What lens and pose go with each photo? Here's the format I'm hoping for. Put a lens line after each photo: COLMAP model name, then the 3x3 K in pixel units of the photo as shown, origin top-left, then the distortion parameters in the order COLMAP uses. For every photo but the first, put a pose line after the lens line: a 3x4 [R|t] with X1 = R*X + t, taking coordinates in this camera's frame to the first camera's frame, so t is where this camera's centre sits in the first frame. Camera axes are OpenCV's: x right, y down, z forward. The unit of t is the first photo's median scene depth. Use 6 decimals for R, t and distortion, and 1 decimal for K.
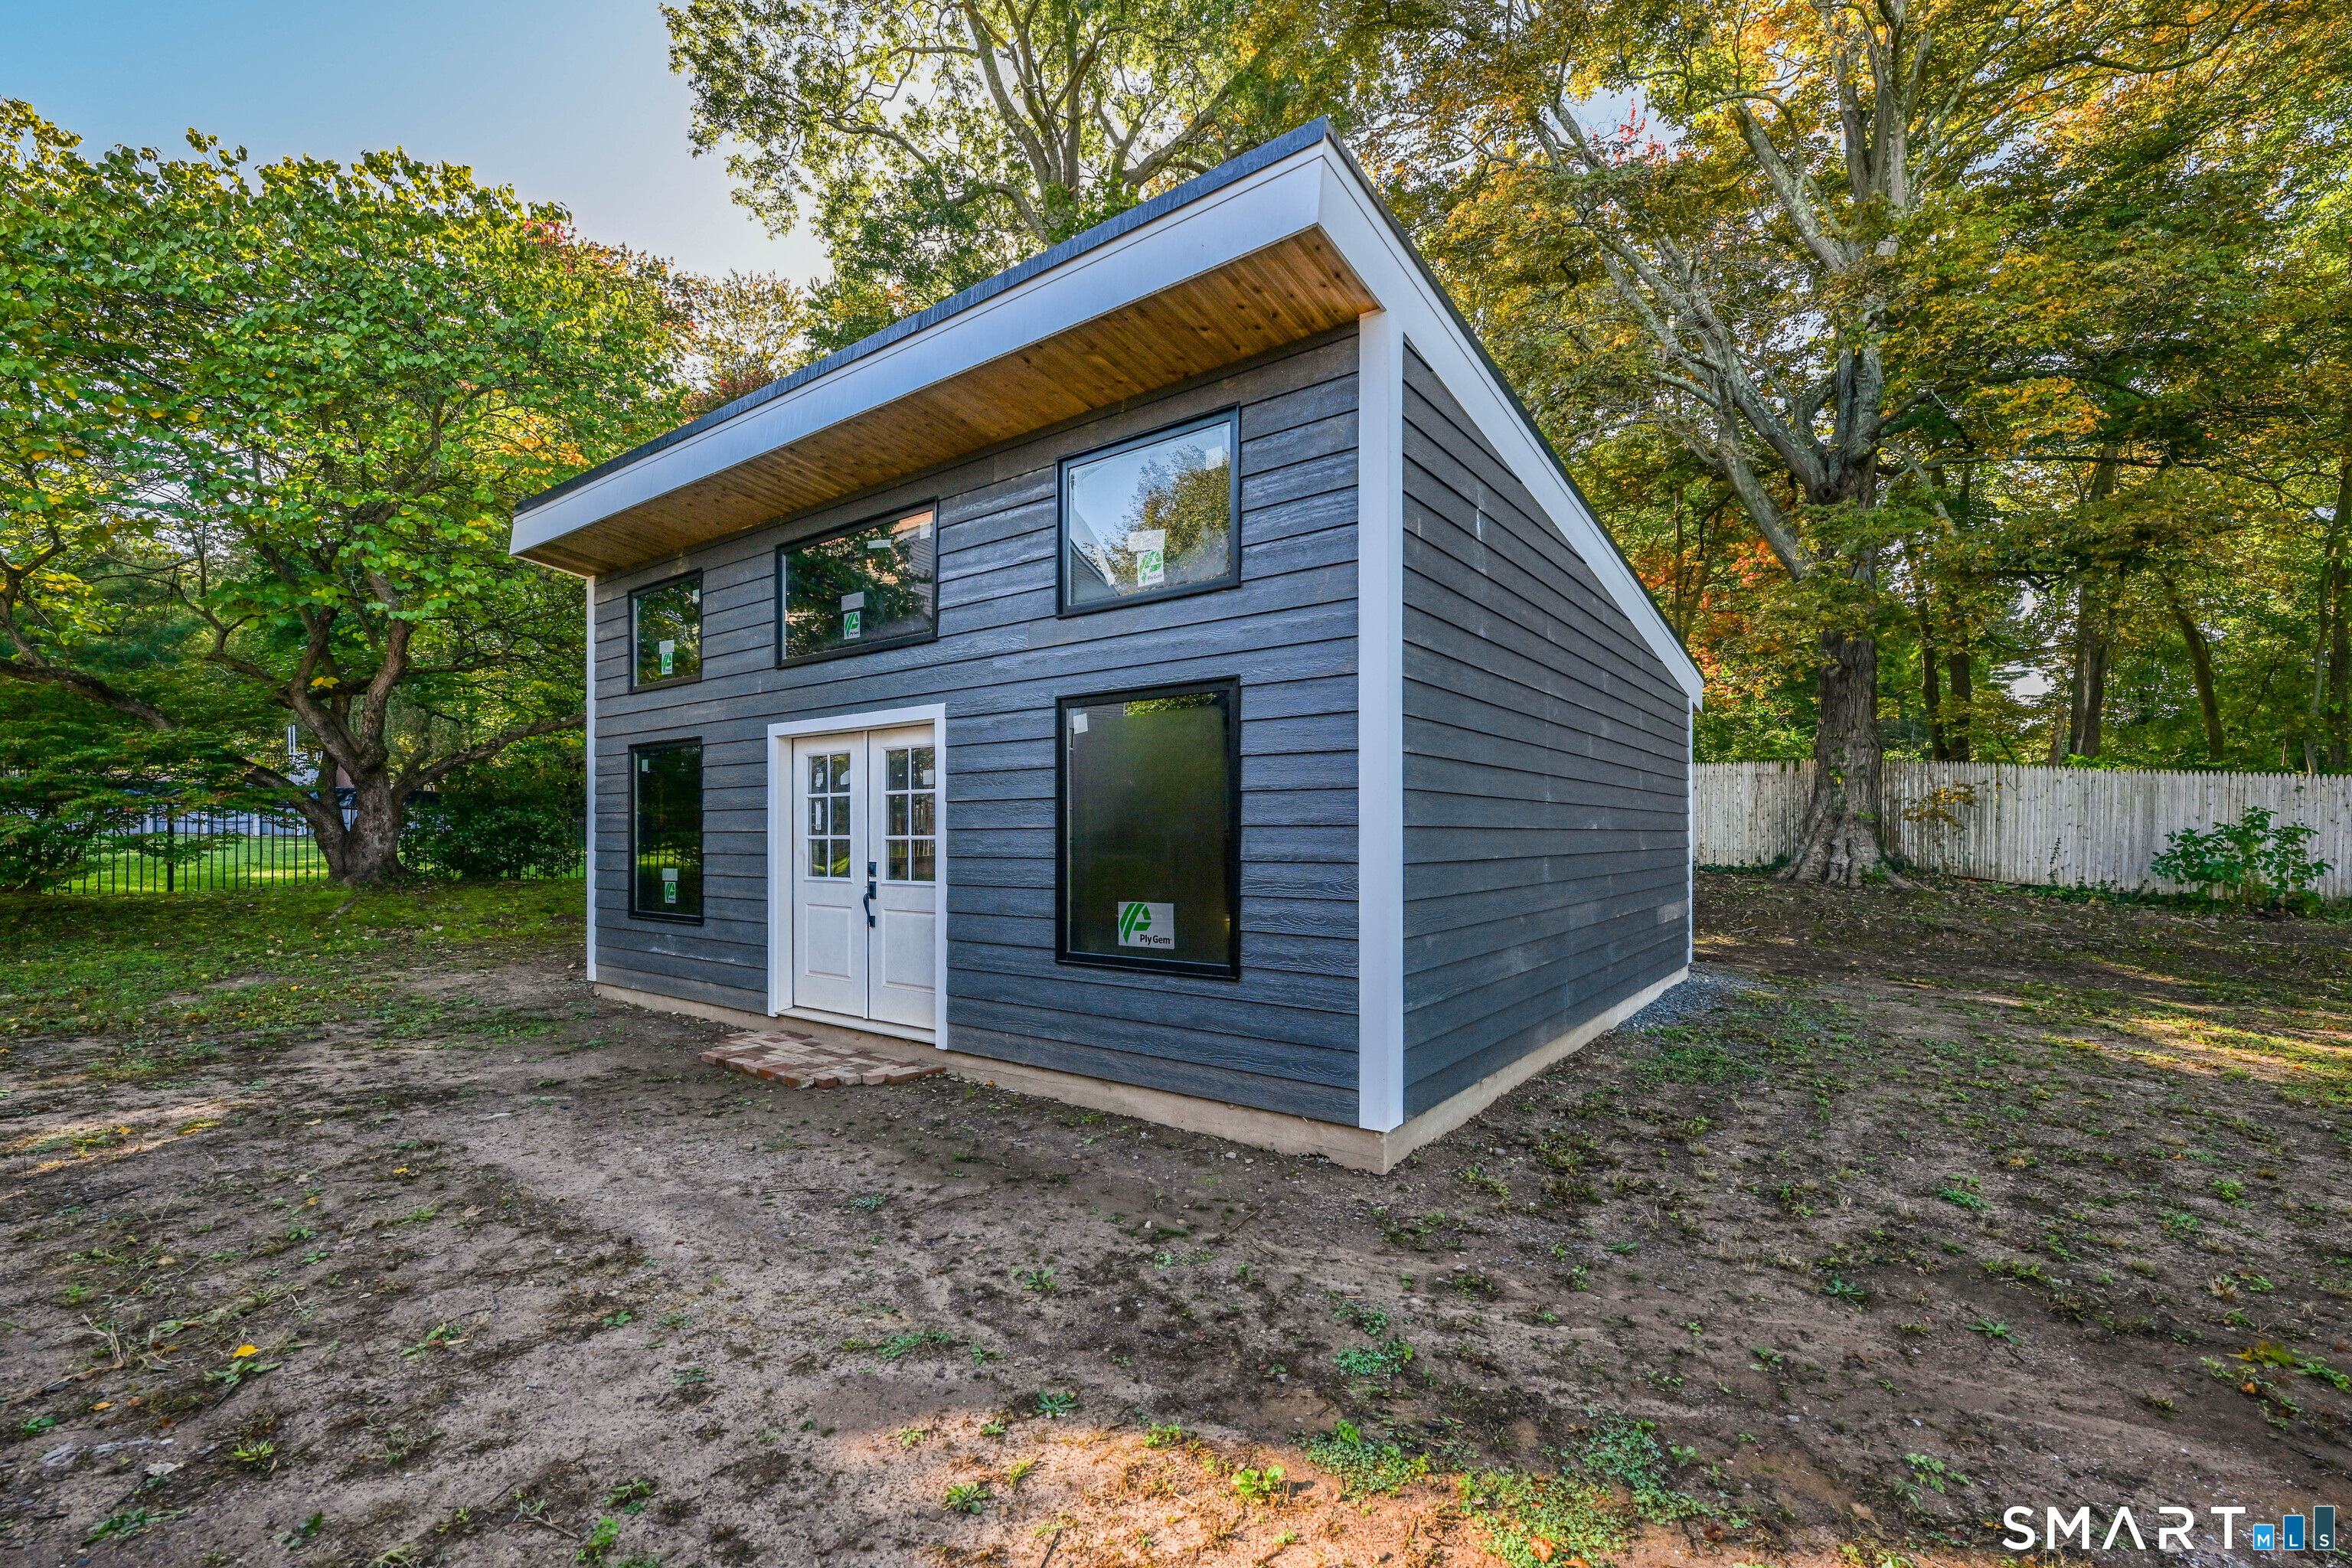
lens RADIAL K [[1089.6, 0, 1166.0], [0, 1089.6, 822.6], [0, 0, 1]] dist [-0.000855, -0.000222]
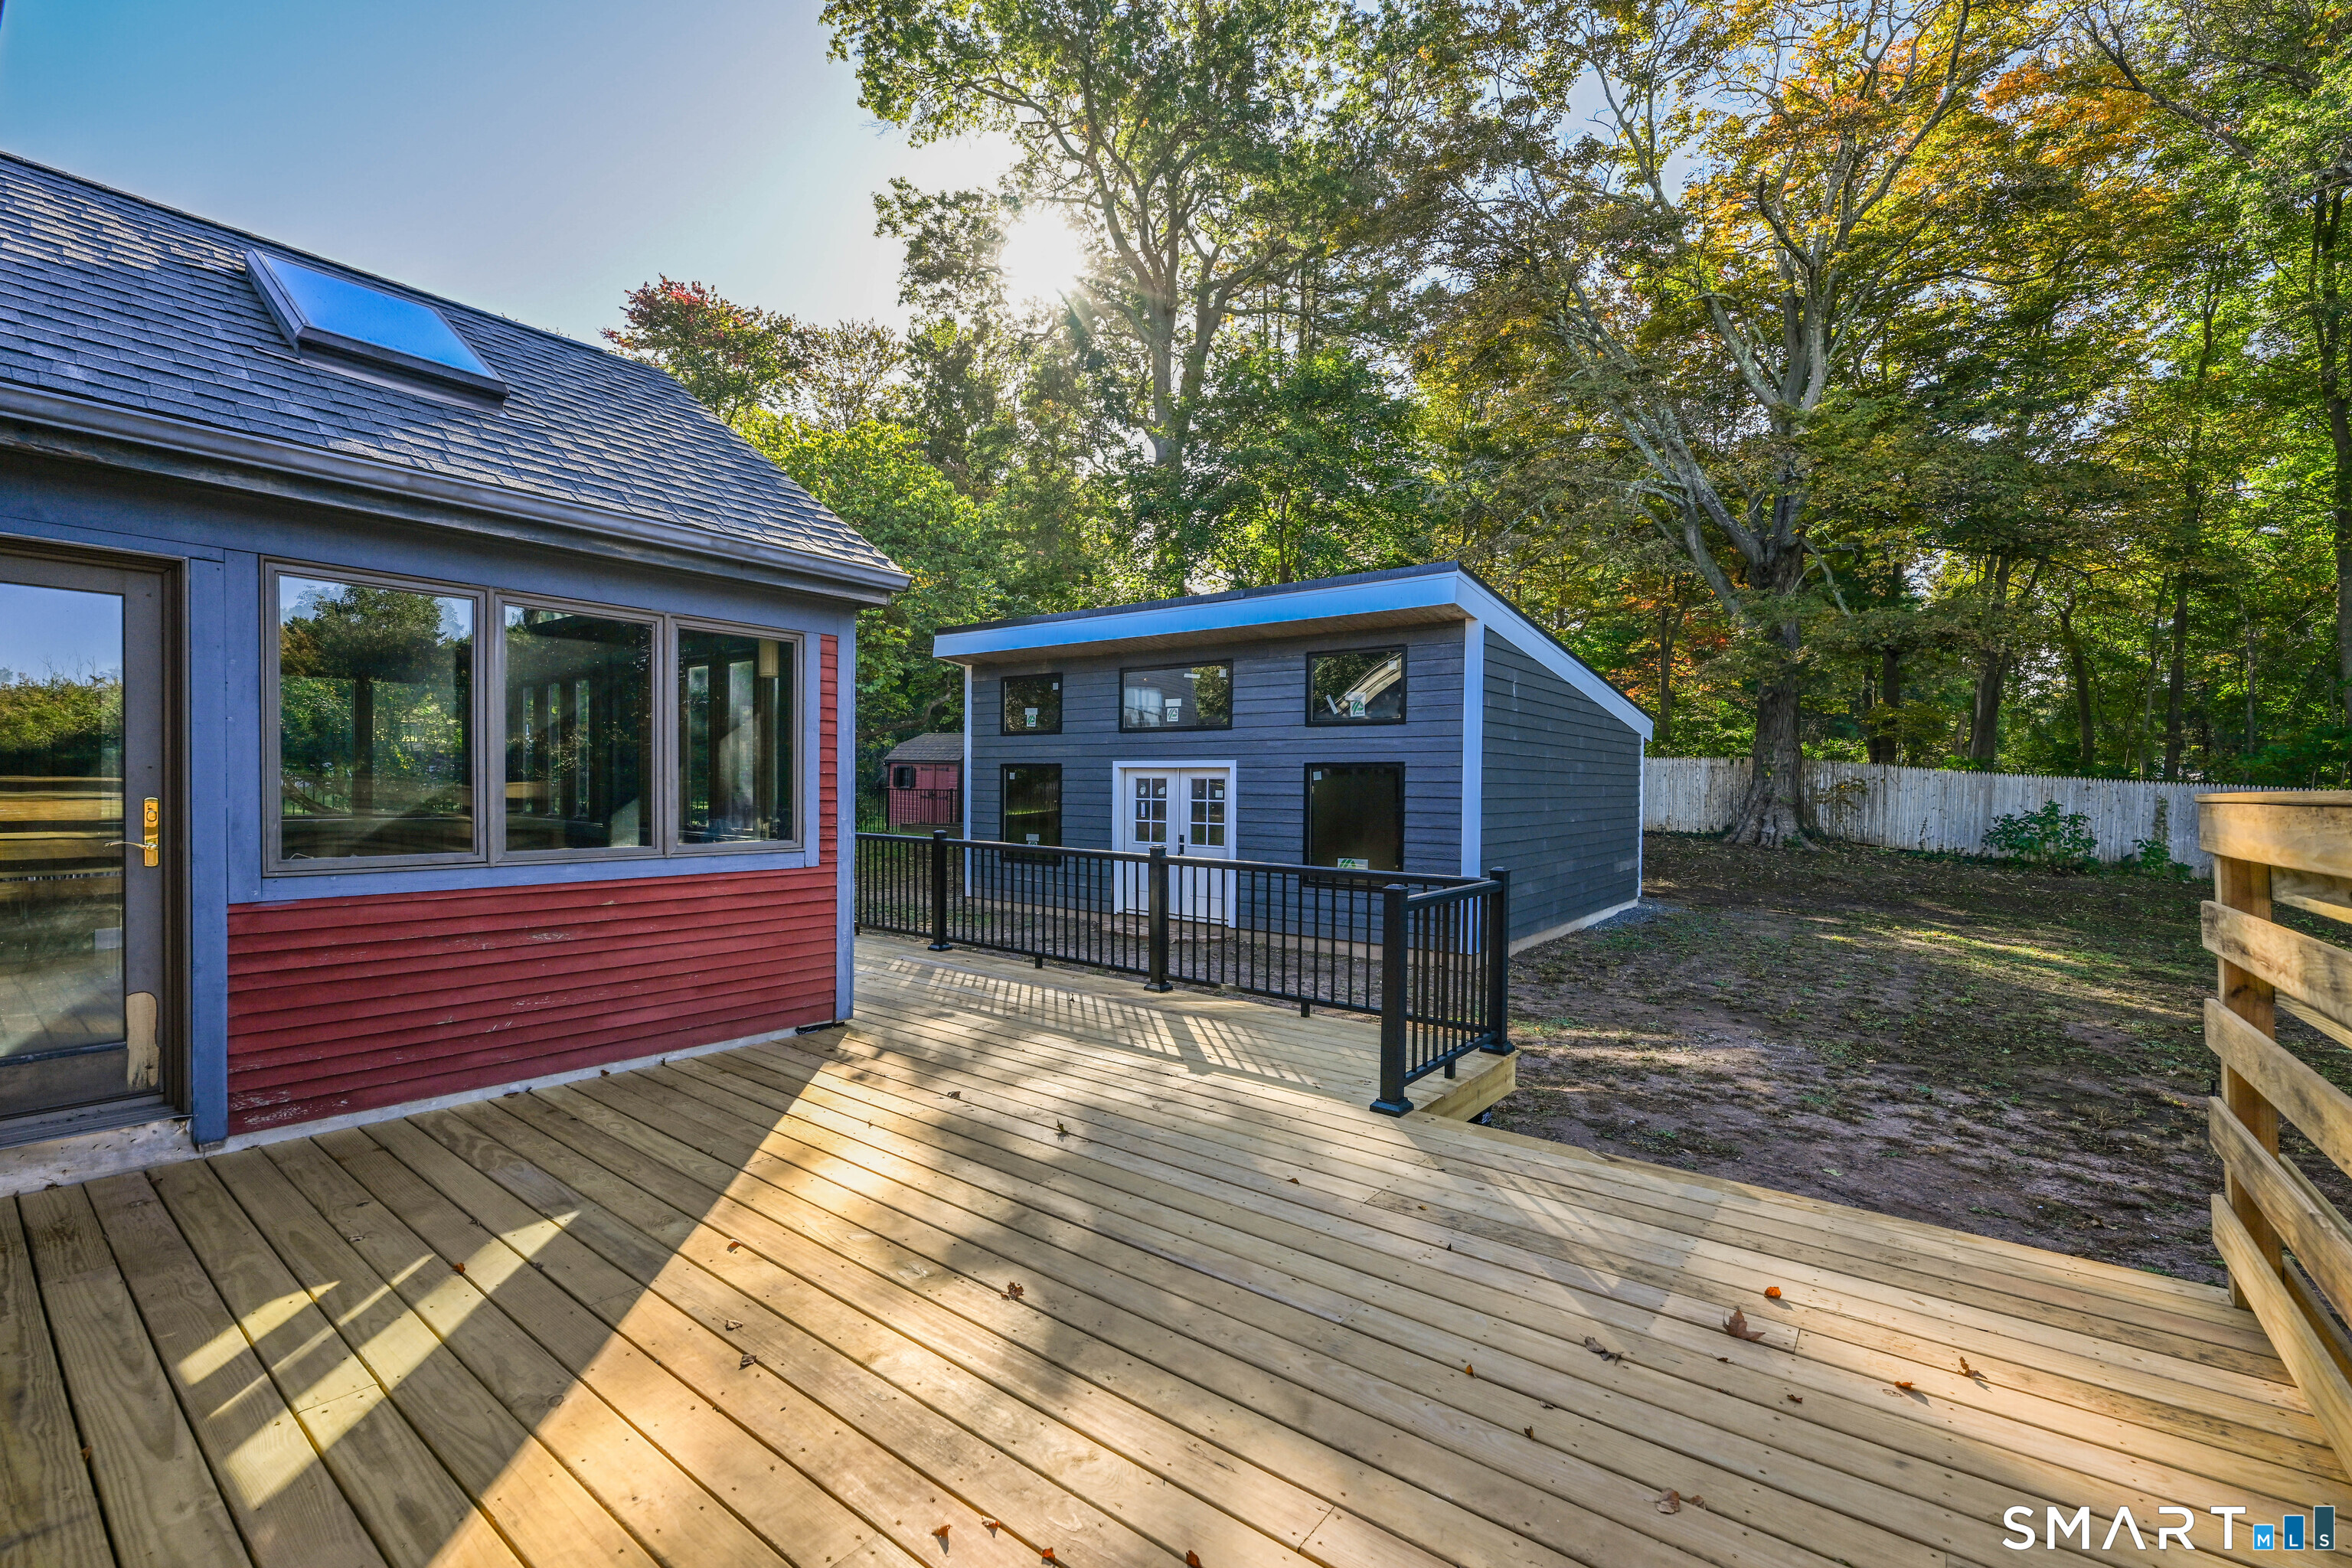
lens RADIAL K [[953.2, 0, 1063.6], [0, 953.2, 796.2], [0, 0, 1]] dist [0.000856, 0.000113]
pose [[0.990082, 0.003407, -0.140447, -0.153396], [-0.000780, 0.999824, 0.018754, -0.042107], [0.140486, -0.018459, 0.989911, -0.468838]]
